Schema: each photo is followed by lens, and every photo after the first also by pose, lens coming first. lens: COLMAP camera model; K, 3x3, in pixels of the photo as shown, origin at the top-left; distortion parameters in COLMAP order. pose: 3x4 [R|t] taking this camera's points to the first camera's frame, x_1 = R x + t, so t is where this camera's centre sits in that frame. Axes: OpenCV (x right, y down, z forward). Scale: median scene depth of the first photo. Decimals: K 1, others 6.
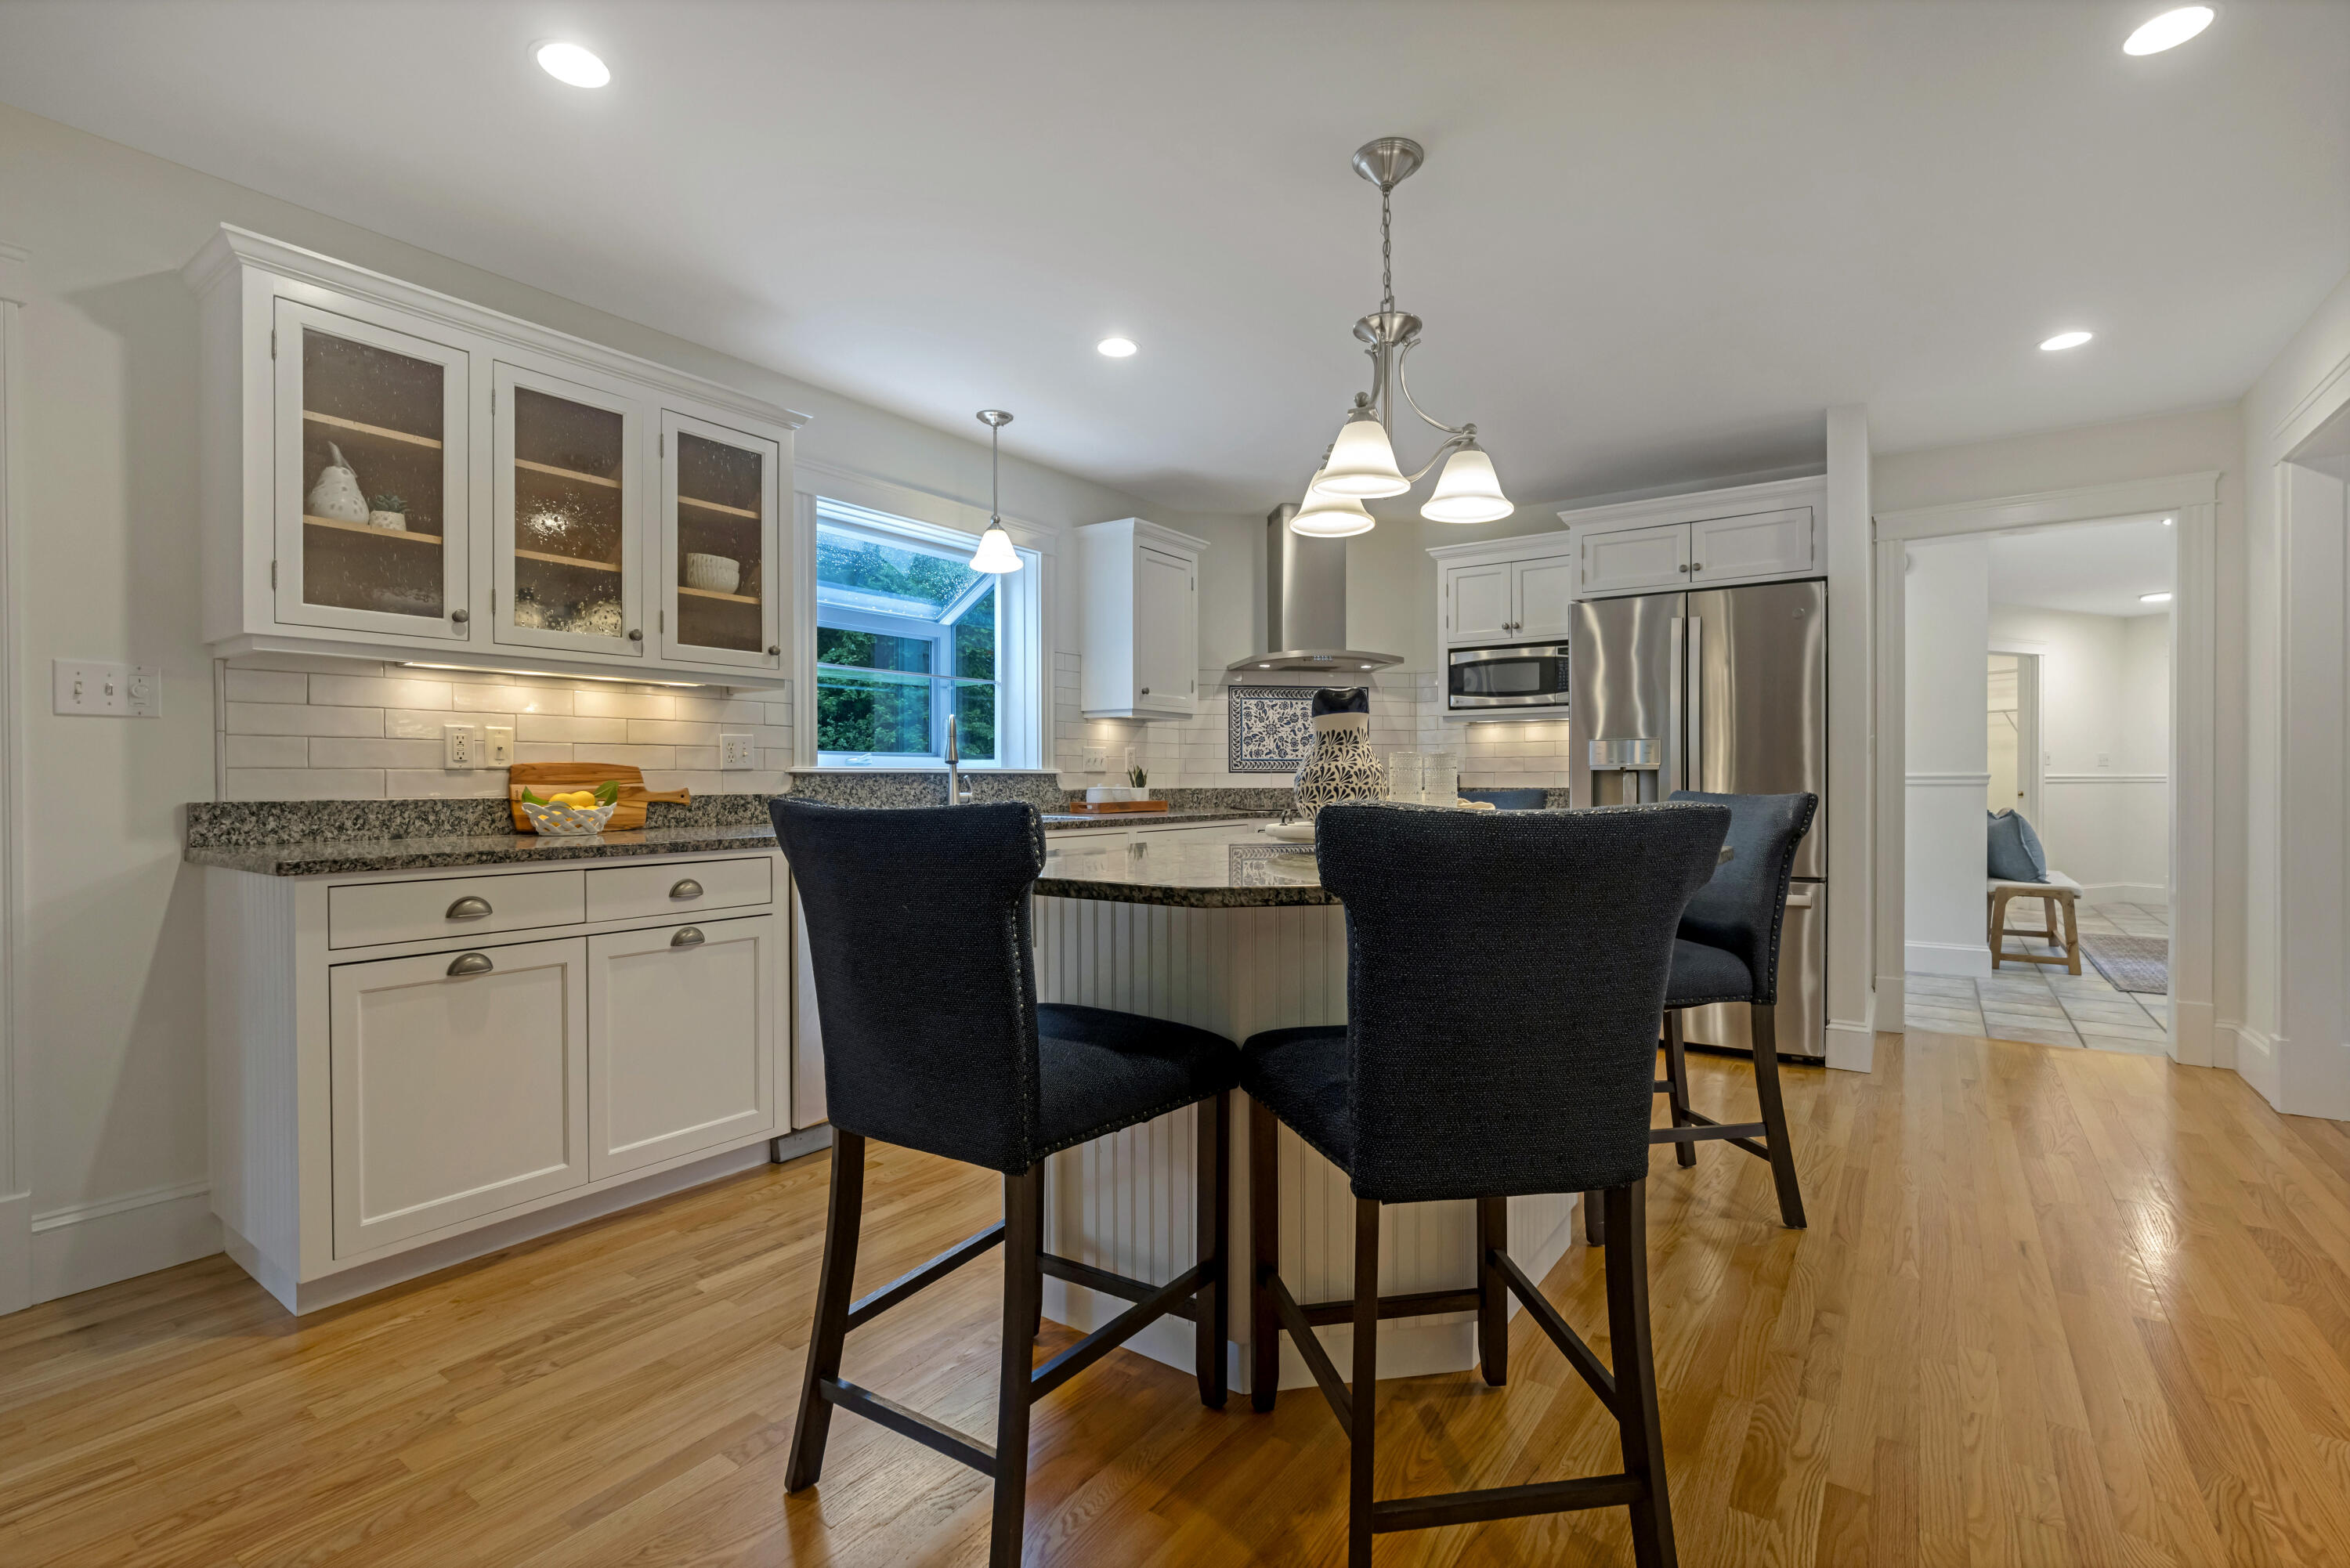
lens RADIAL K [[1072.9, 0, 1175.7], [0, 1072.9, 776.4], [0, 0, 1]] dist [-0.005553, 0.000042]
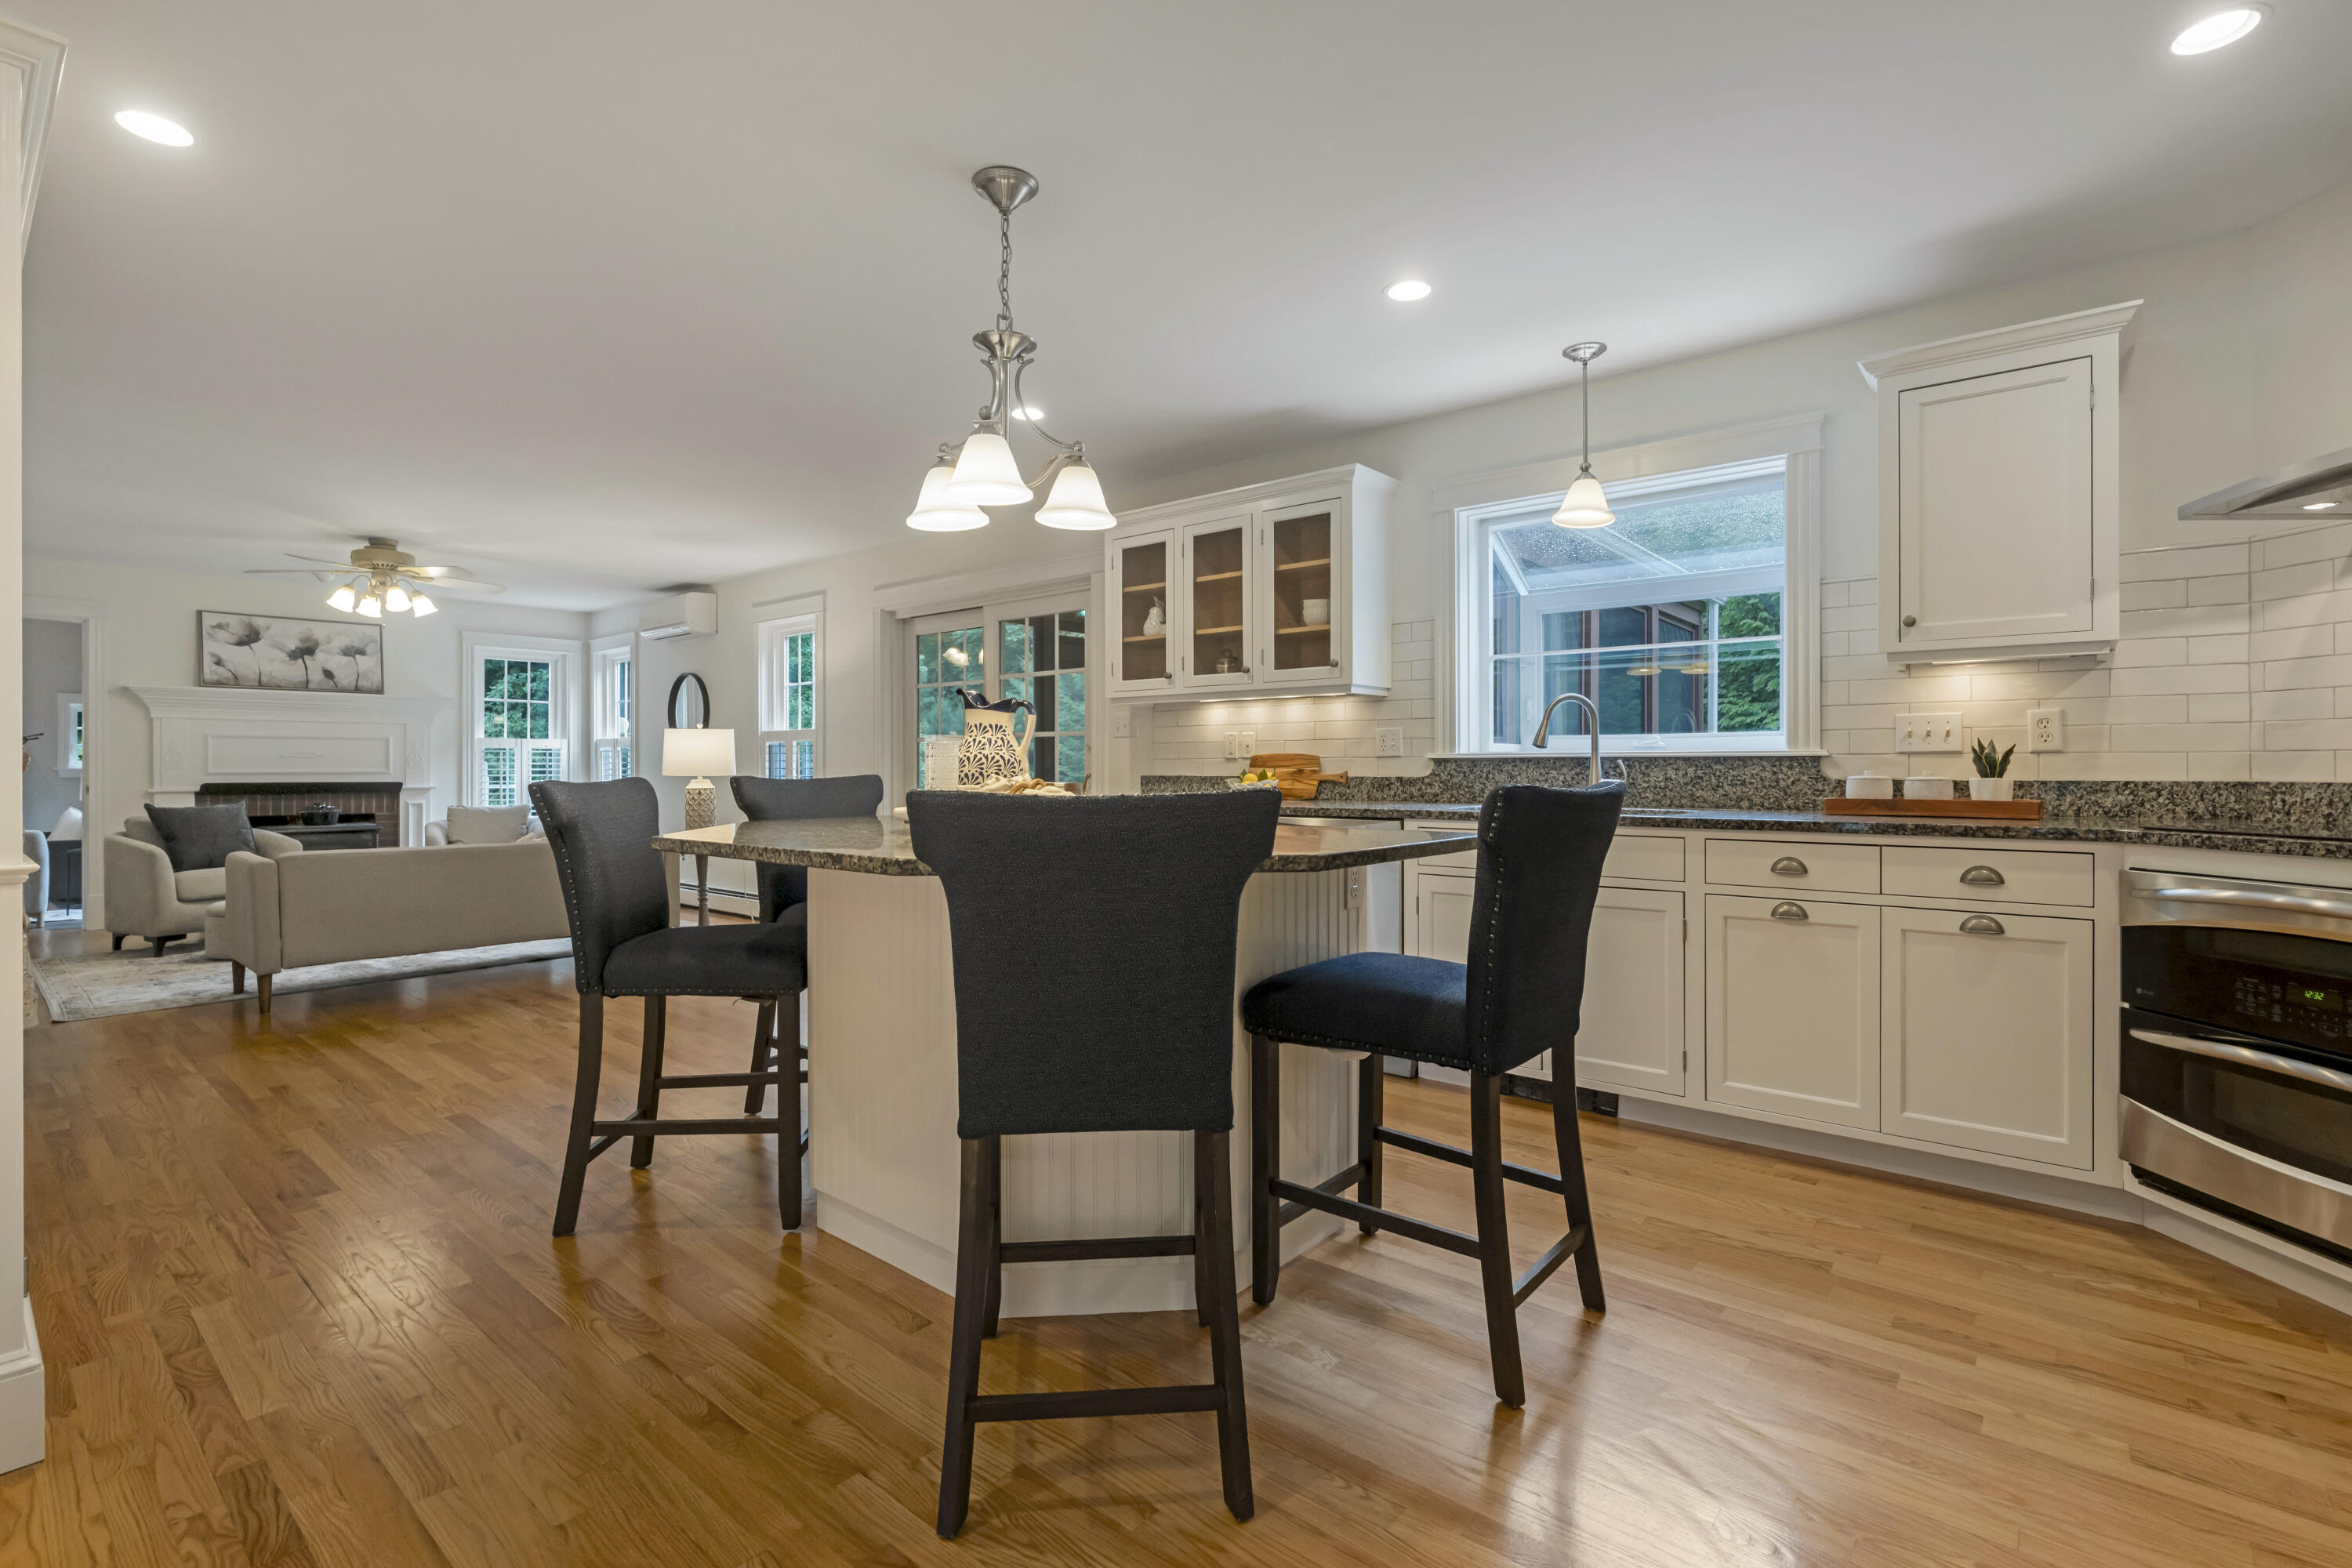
lens RADIAL K [[1073.9, 0, 1176.7], [0, 1073.9, 776.4], [0, 0, 1]] dist [-0.005553, 0.000042]
pose [[-0.089165, 0.018081, -0.995853, 0.717027], [0.009794, 0.999803, 0.017276, -0.006166], [0.995969, -0.008213, -0.089325, 0.726115]]
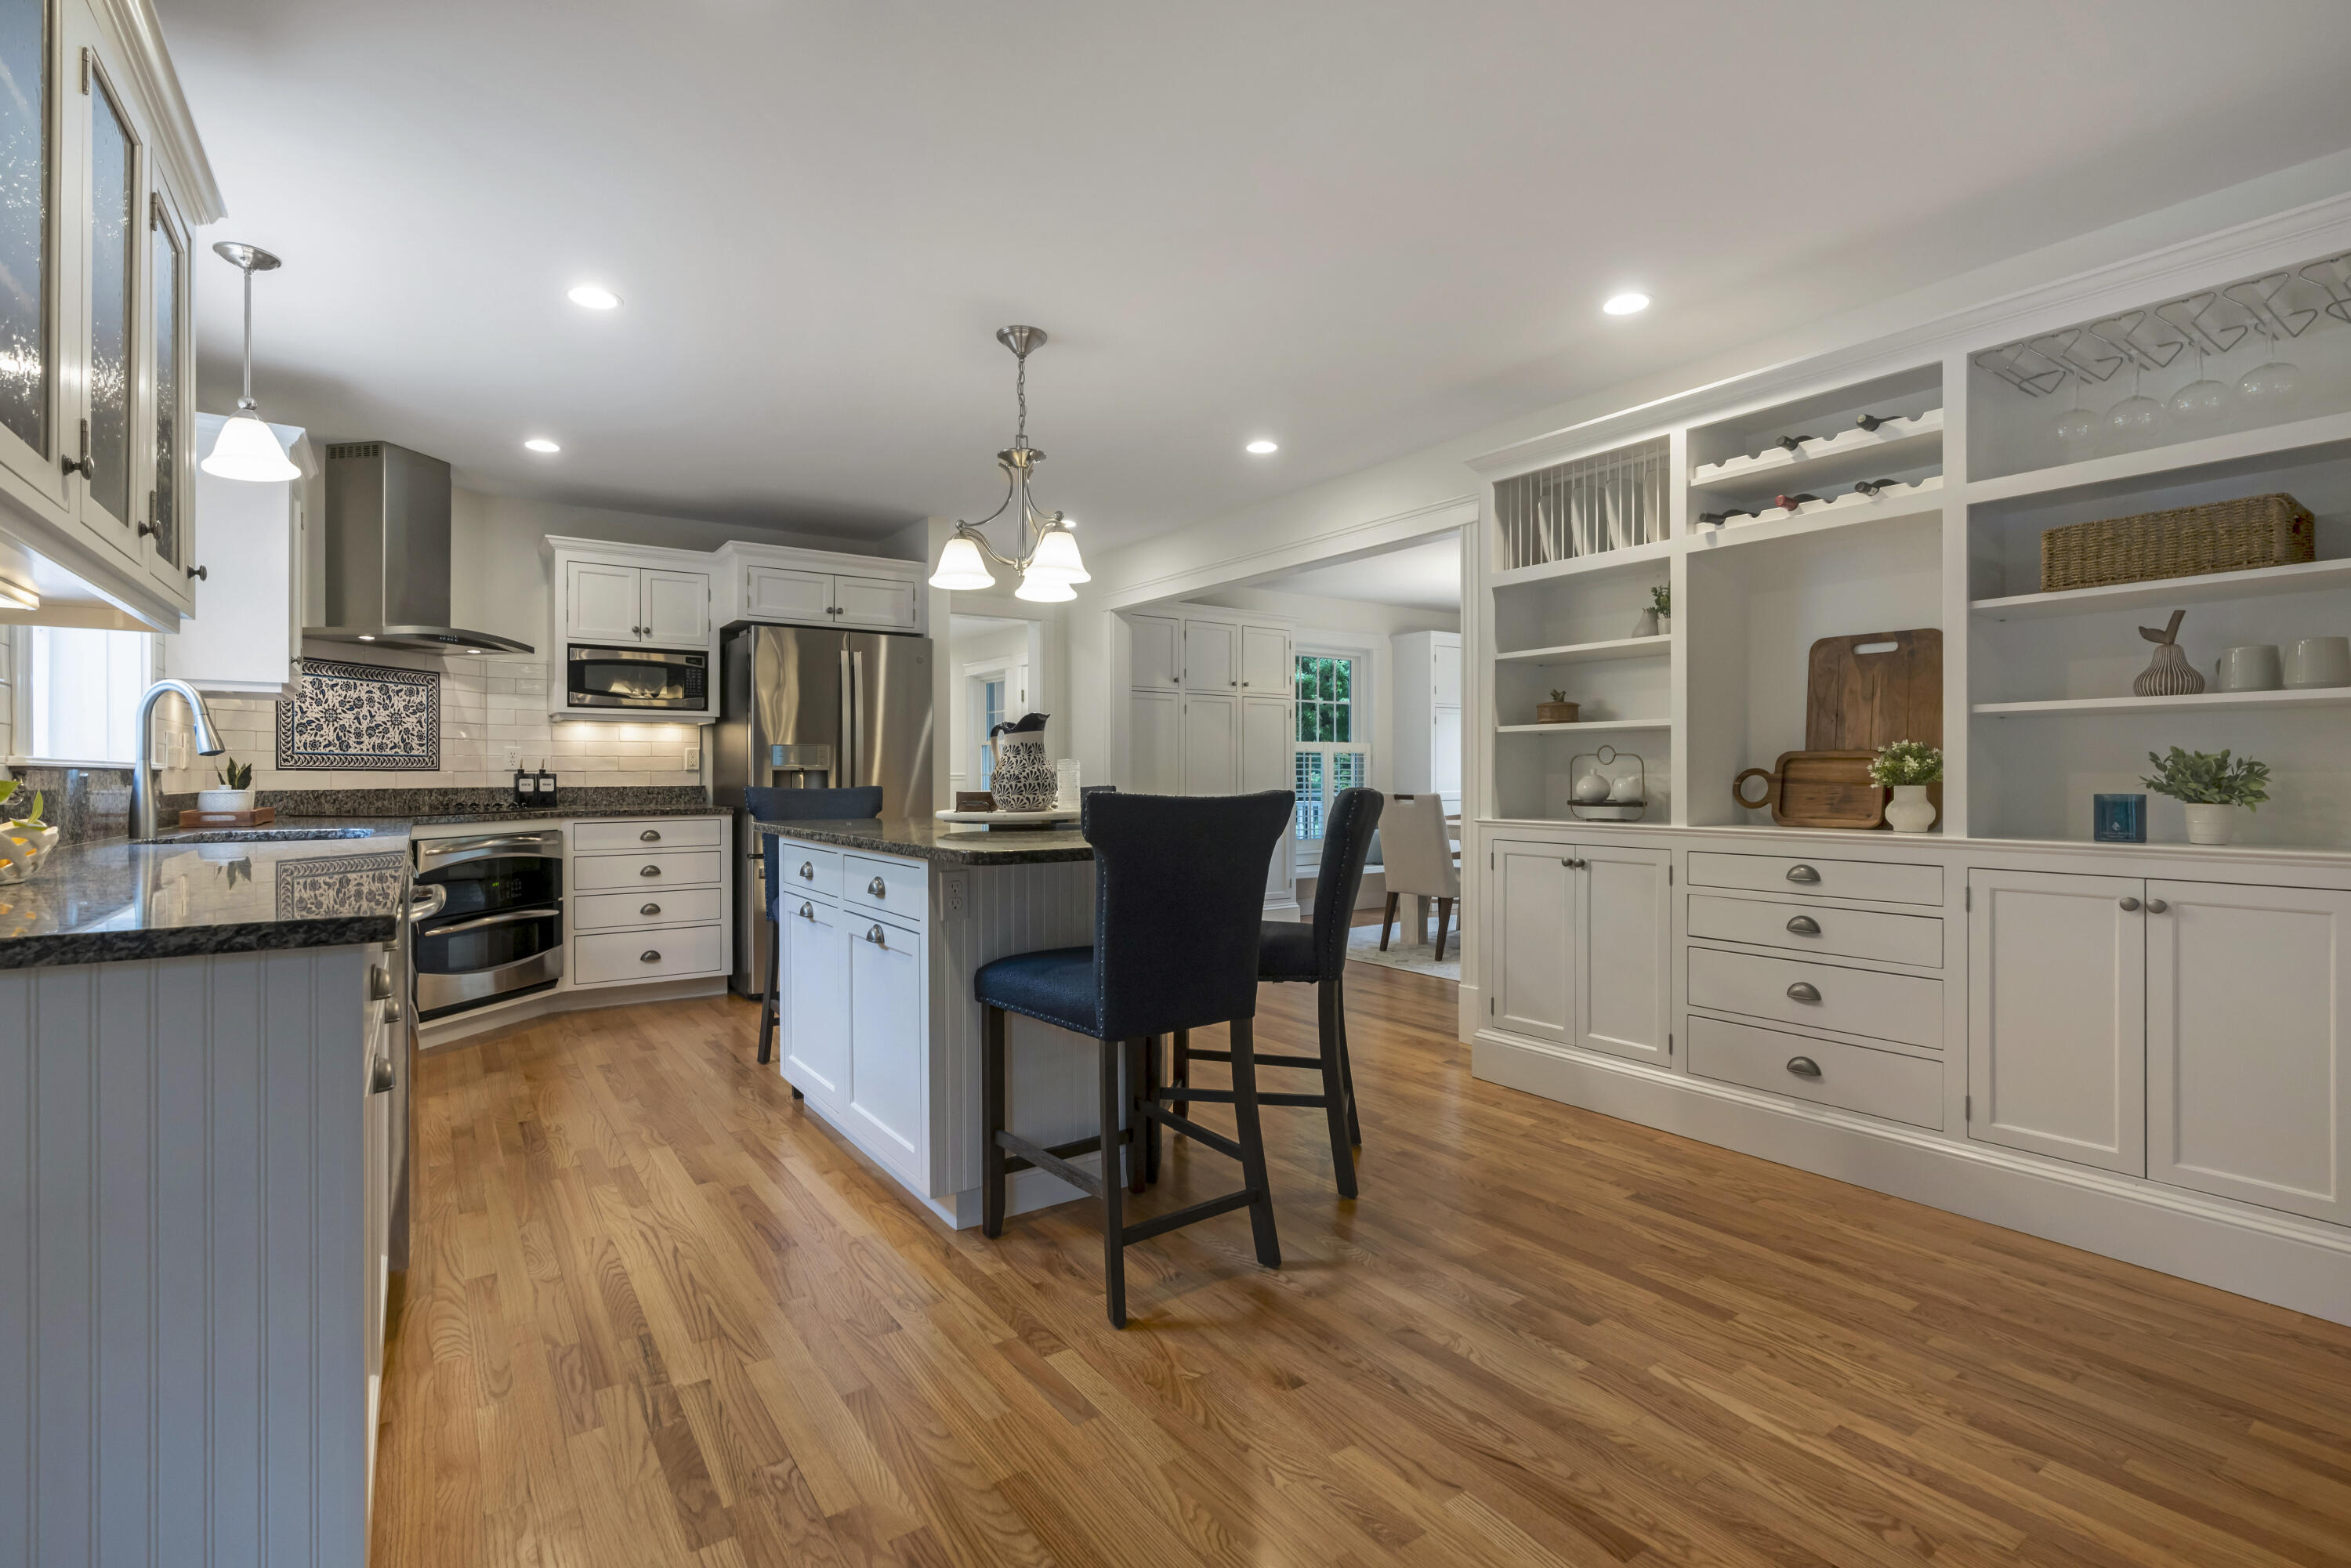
lens RADIAL K [[1093.4, 0, 1177.4], [0, 1093.4, 775.3], [0, 0, 1]] dist [-0.001063, 0.000249]
pose [[0.341822, 0.002832, 0.939761, -0.609565], [-0.002568, 0.999995, -0.002080, 0.000375], [-0.939761, -0.001703, 0.341827, 0.188403]]
